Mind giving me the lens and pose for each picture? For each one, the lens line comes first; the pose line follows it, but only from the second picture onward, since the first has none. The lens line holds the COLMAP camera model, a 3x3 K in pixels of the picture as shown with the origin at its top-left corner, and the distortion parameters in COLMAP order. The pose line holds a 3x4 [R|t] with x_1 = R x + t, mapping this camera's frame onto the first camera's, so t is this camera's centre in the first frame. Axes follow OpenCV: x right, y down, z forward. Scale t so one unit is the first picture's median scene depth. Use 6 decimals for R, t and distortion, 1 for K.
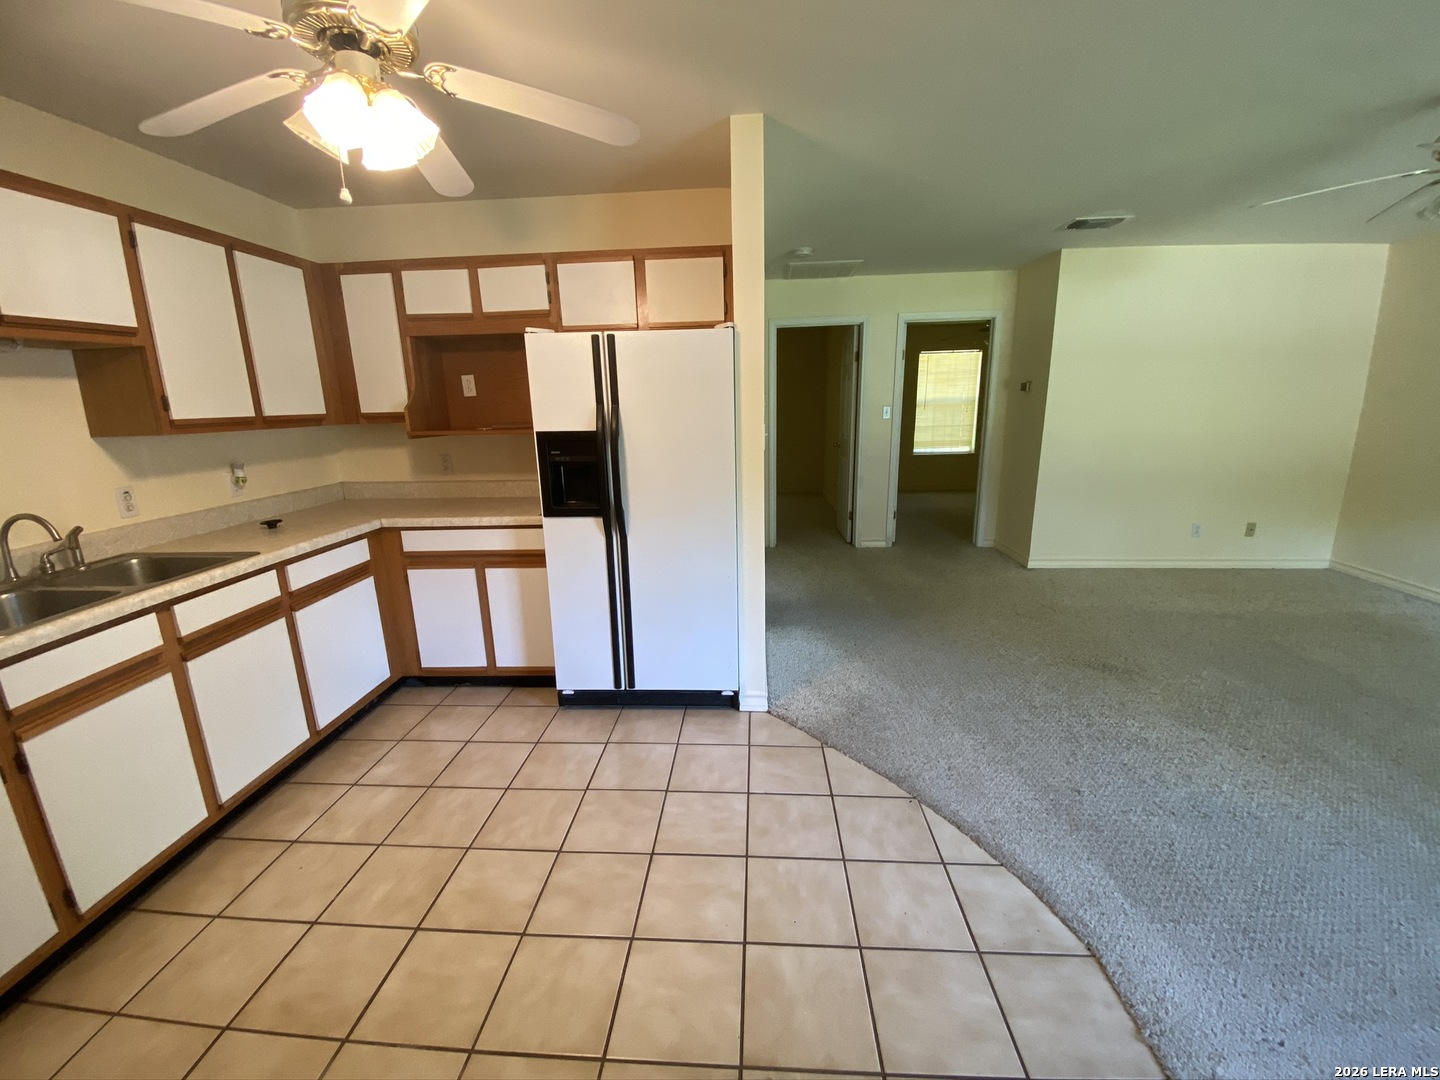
lens RADIAL K [[589.7, 0, 720.0], [0, 589.7, 540.0], [0, 0, 1]] dist [0.040213, -0.028771]
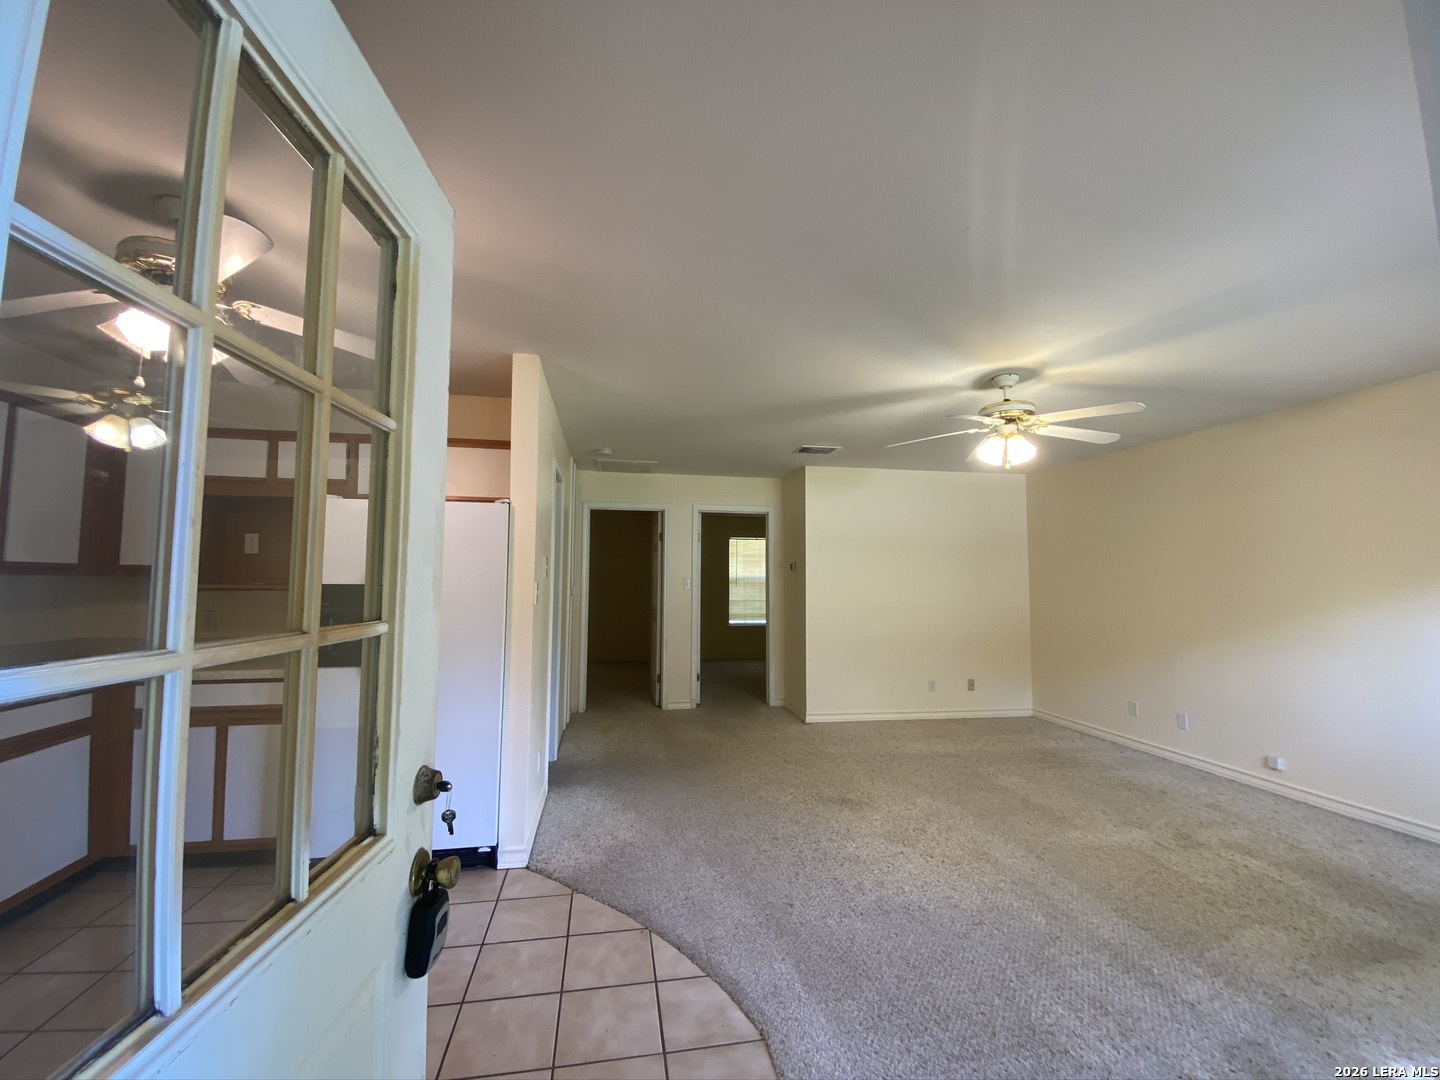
lens RADIAL K [[584.8, 0, 720.0], [0, 584.8, 540.0], [0, 0, 1]] dist [0.014029, -0.020362]
pose [[0.967118, 0.044134, 0.250469, 0.133457], [0.031061, 0.956958, -0.288558, 0.061874], [-0.252424, 0.286850, 0.924121, -0.168753]]
